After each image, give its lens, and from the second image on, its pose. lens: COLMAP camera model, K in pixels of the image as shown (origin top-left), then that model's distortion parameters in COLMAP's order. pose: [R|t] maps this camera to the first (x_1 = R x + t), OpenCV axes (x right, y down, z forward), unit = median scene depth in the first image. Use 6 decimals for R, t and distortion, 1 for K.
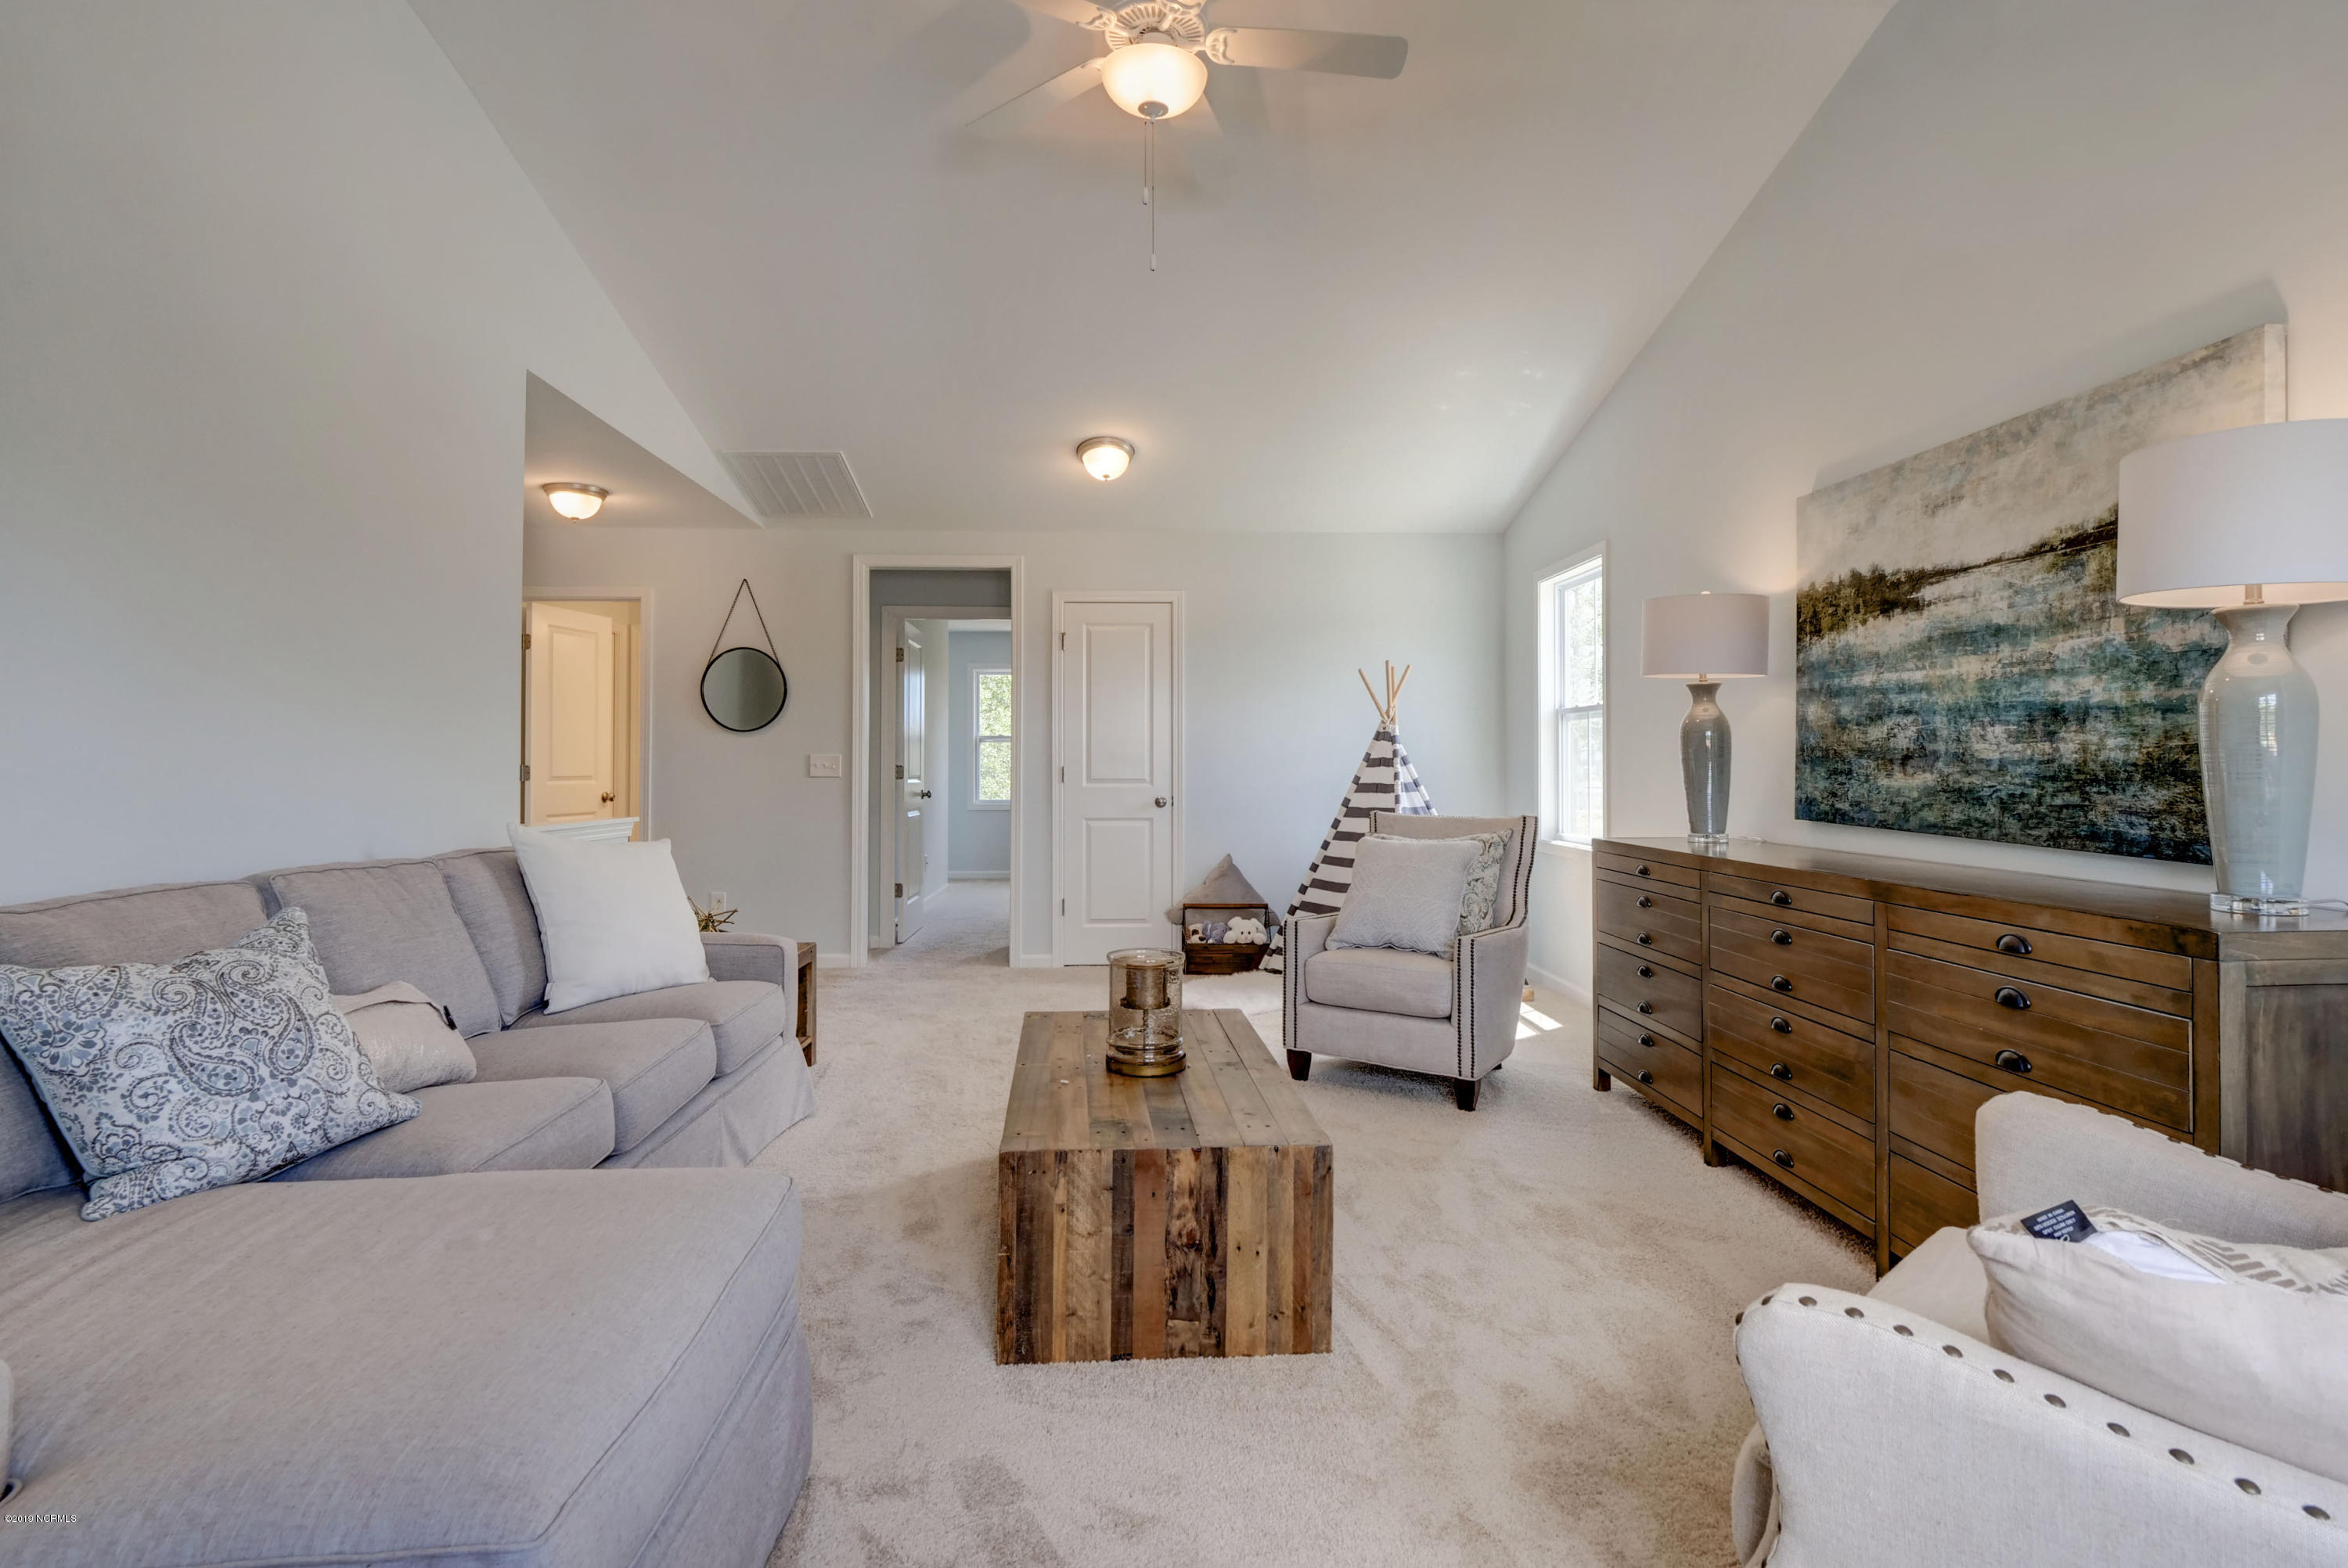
lens RADIAL K [[1143.0, 0, 1164.8], [0, 1143.0, 755.7], [0, 0, 1]] dist [-0.010826, -0.000780]
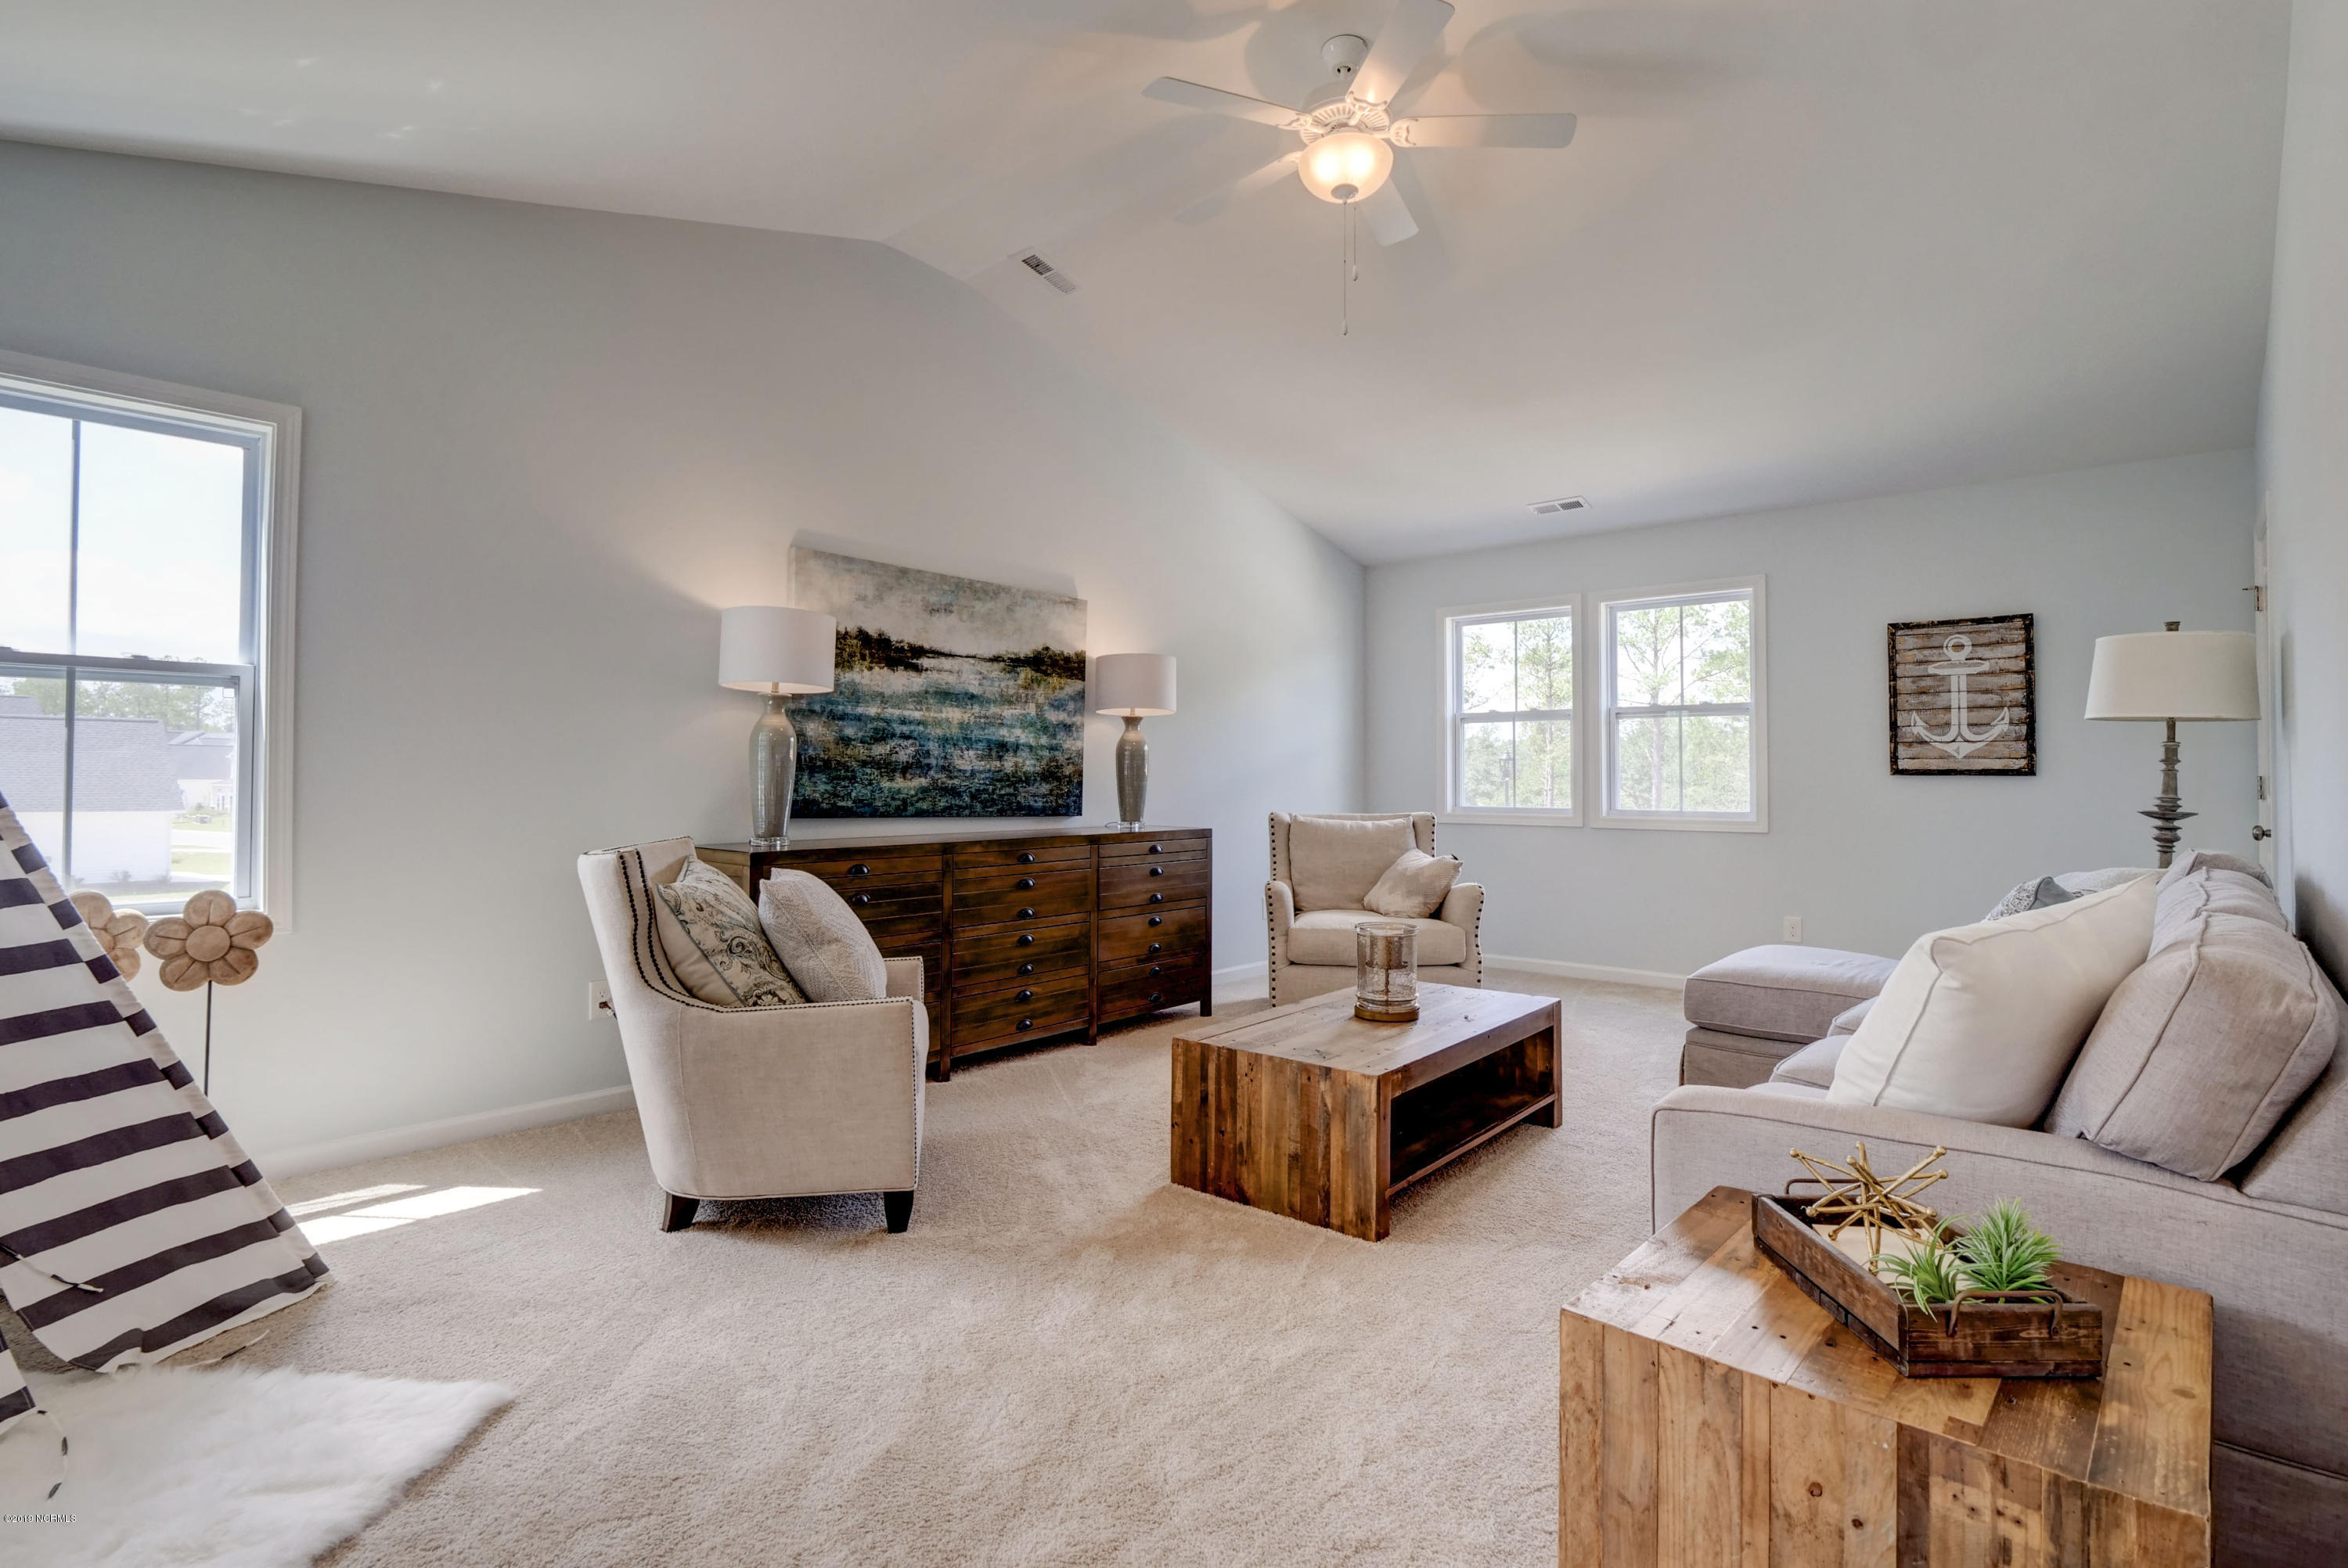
lens RADIAL K [[1143.0, 0, 1164.8], [0, 1143.0, 755.7], [0, 0, 1]] dist [-0.010826, -0.000780]
pose [[-0.719083, 0.012527, 0.694811, -0.673115], [-0.007062, 0.999654, -0.025333, 0.022779], [-0.694888, -0.023123, -0.718746, 1.959016]]
